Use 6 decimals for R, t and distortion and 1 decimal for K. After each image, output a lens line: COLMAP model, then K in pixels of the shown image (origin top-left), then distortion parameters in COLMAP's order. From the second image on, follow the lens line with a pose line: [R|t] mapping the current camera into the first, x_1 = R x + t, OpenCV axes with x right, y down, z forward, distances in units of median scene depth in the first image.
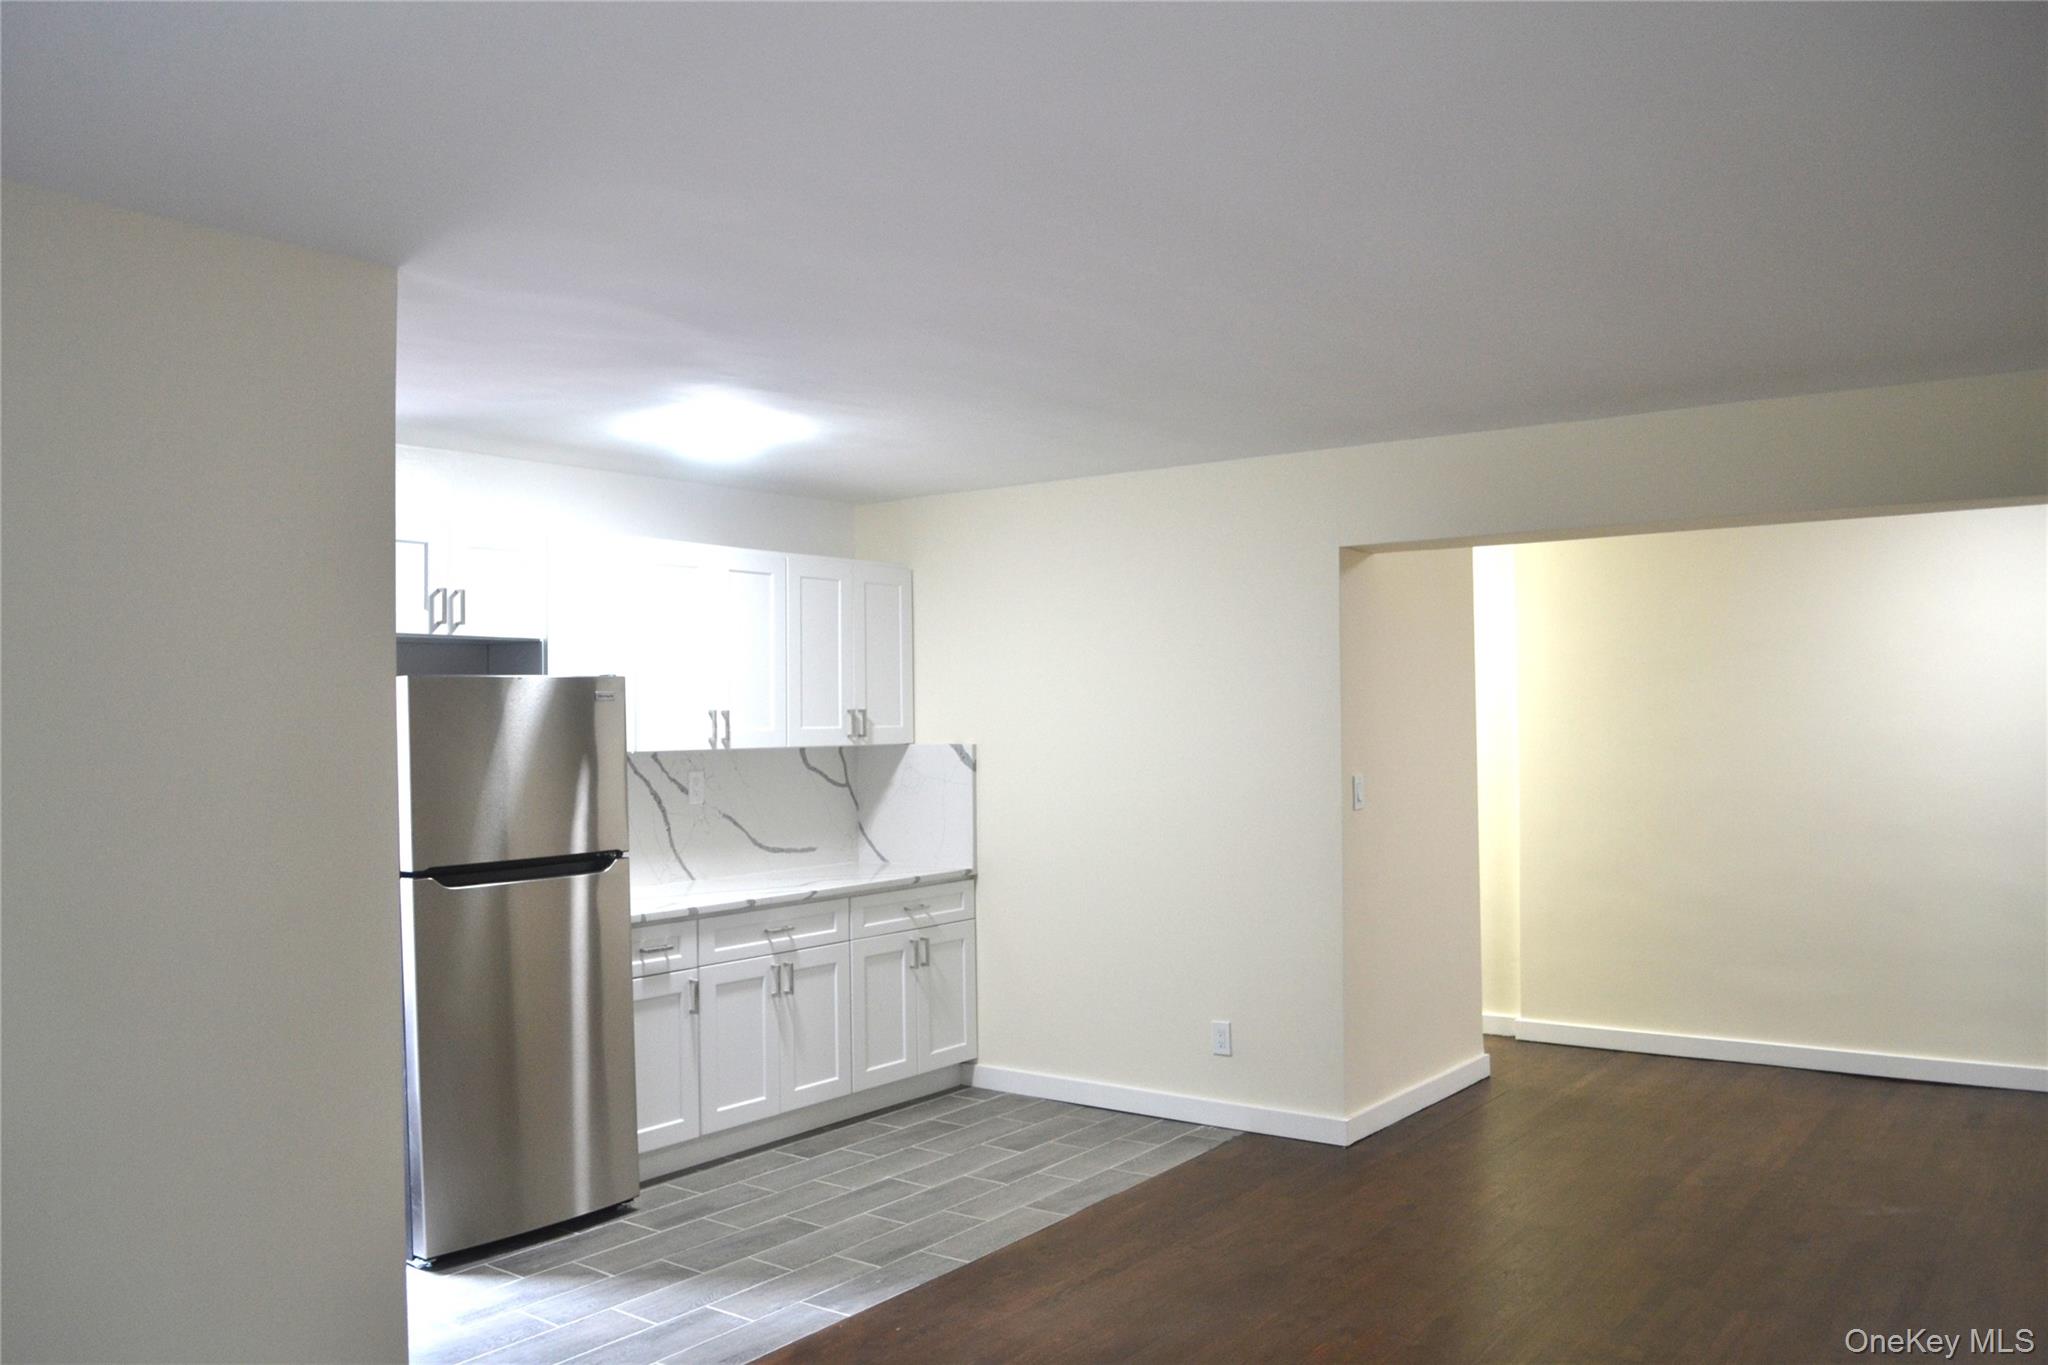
lens RADIAL K [[1646.6, 0, 1008.5], [0, 1646.6, 683.8], [0, 0, 1]] dist [-0.072950, 0.002938]
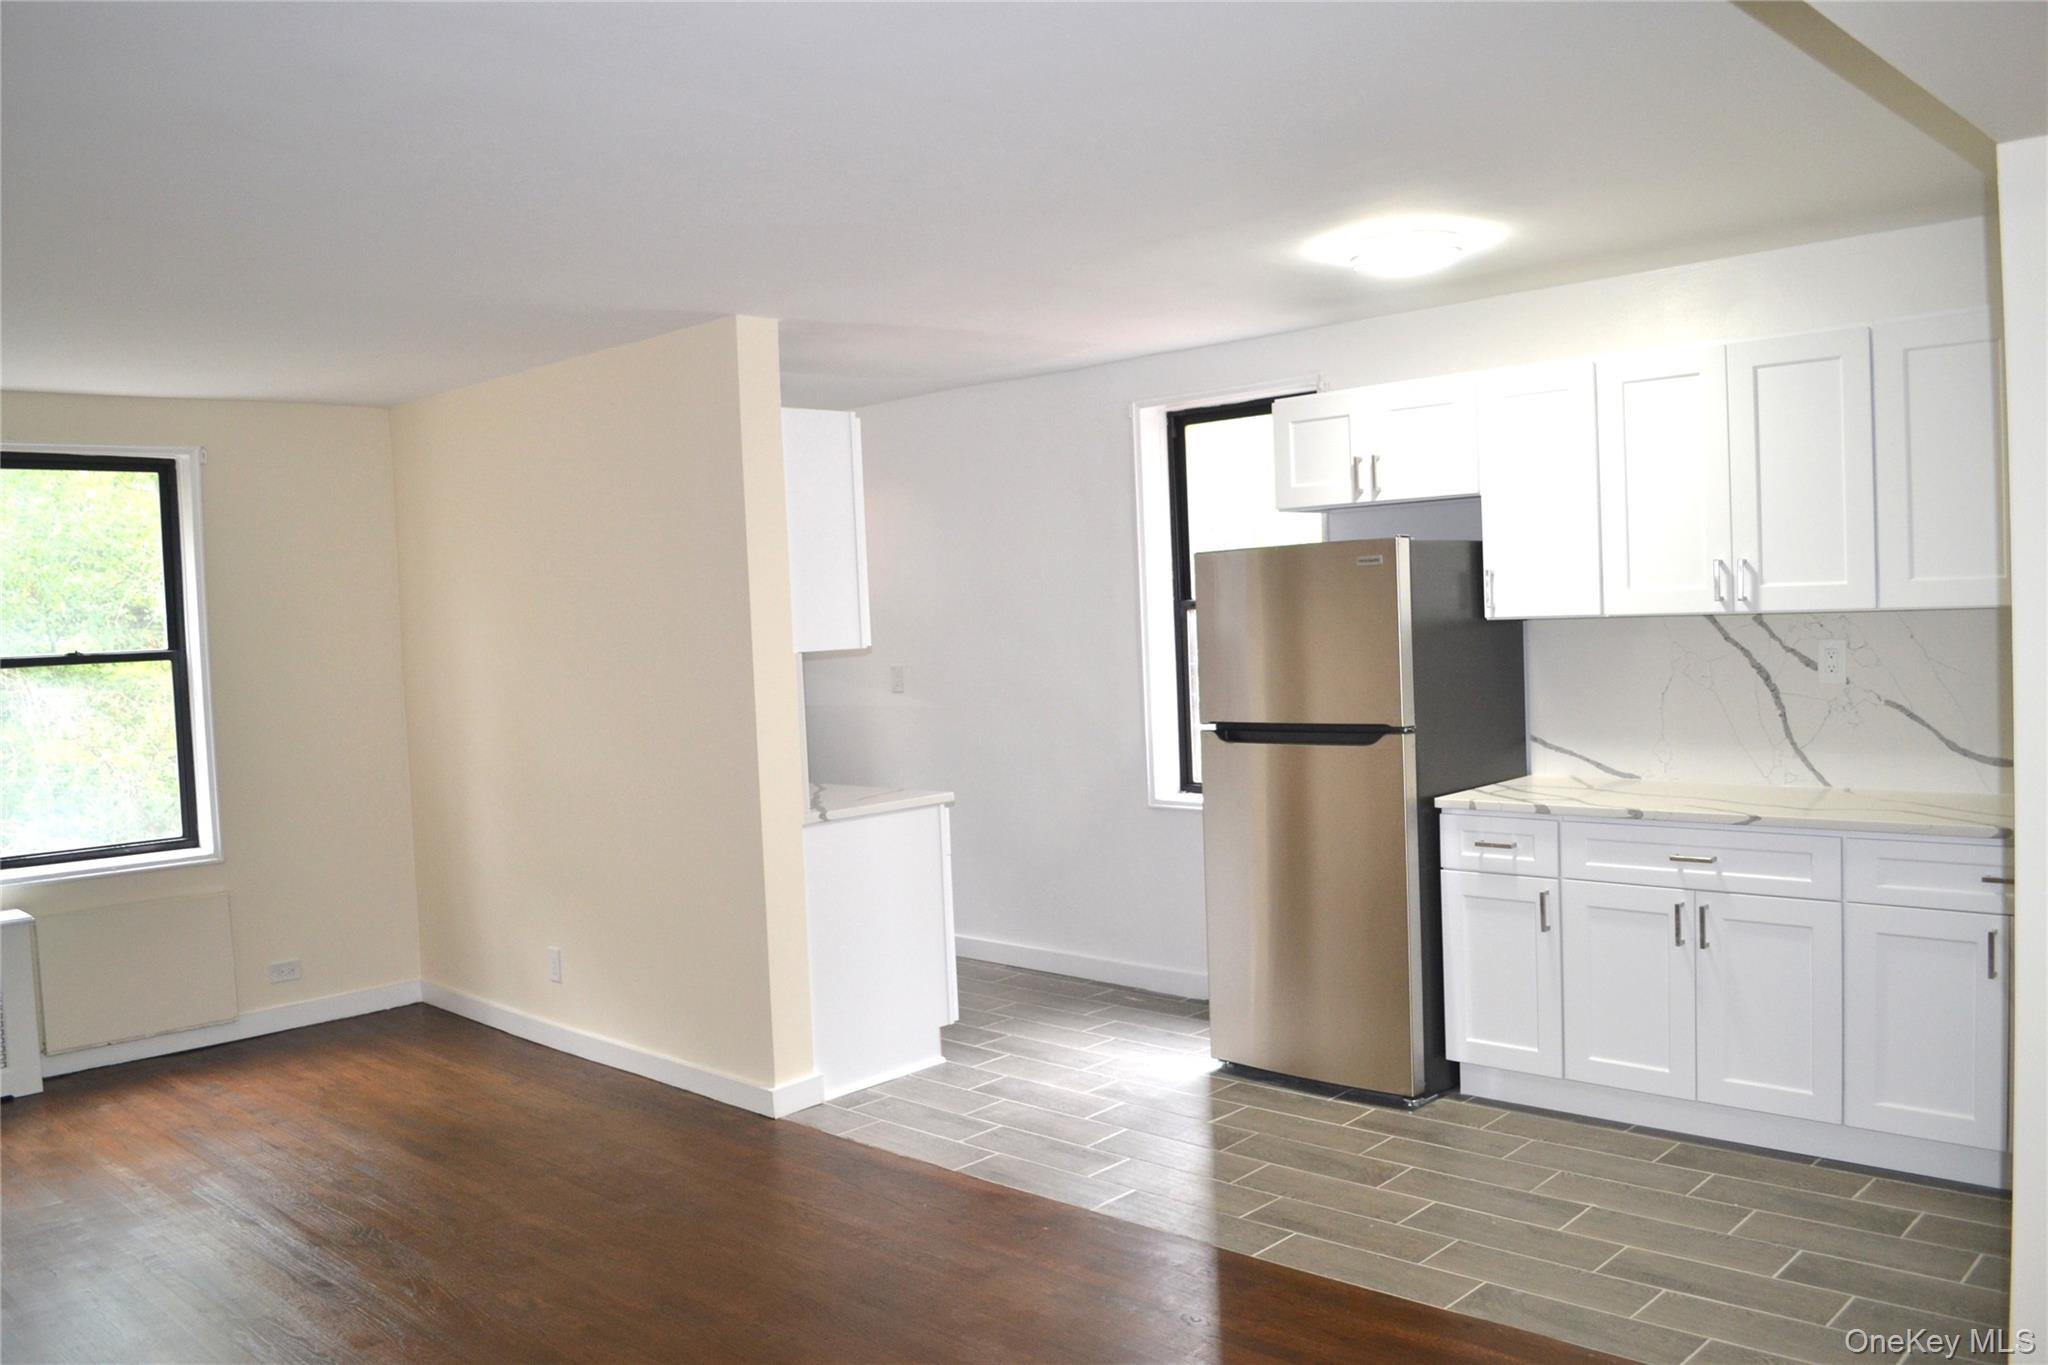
lens RADIAL K [[1646.6, 0, 1015.6], [0, 1646.6, 685.2], [0, 0, 1]] dist [-0.072950, 0.002938]
pose [[-0.135654, 0.064257, -0.988670, 0.637347], [0.062500, 0.996462, 0.056188, 0.011737], [0.988783, -0.054170, -0.139190, 0.822205]]
